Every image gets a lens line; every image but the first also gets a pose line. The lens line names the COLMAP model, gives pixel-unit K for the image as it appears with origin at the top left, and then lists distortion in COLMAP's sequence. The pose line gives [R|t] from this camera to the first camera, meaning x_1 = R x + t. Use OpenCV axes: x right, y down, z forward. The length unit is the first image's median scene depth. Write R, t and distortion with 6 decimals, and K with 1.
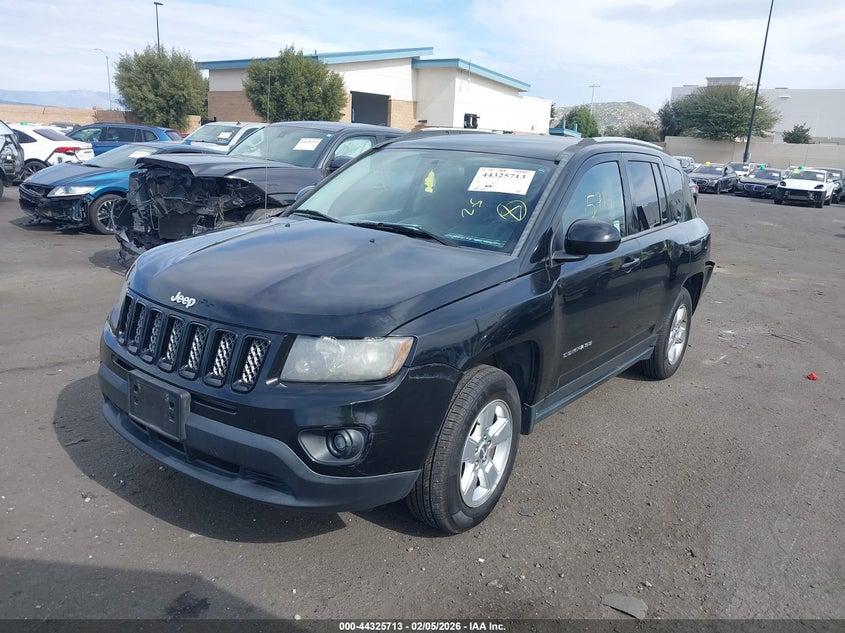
lens RADIAL K [[751.2, 0, 422.5], [0, 751.2, 316.5], [0, 0, 1]] dist [-0.000644, -0.000288]
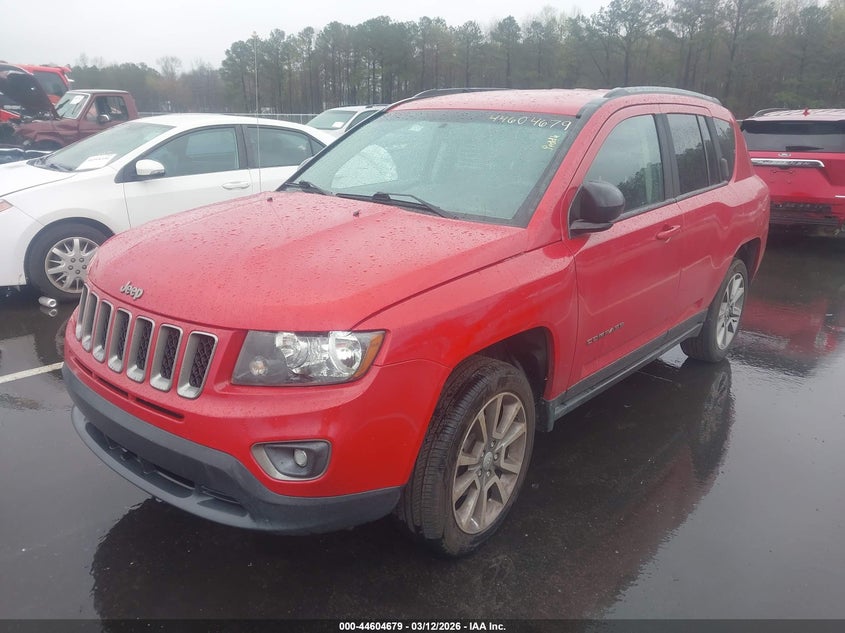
lens RADIAL K [[751.2, 0, 422.5], [0, 751.2, 316.5], [0, 0, 1]] dist [-0.000644, -0.000288]
pose [[0.996612, -0.017846, -0.080288, 0.088547], [0.021089, 0.998988, 0.039736, -0.018758], [0.079498, -0.041295, 0.995979, 0.153031]]
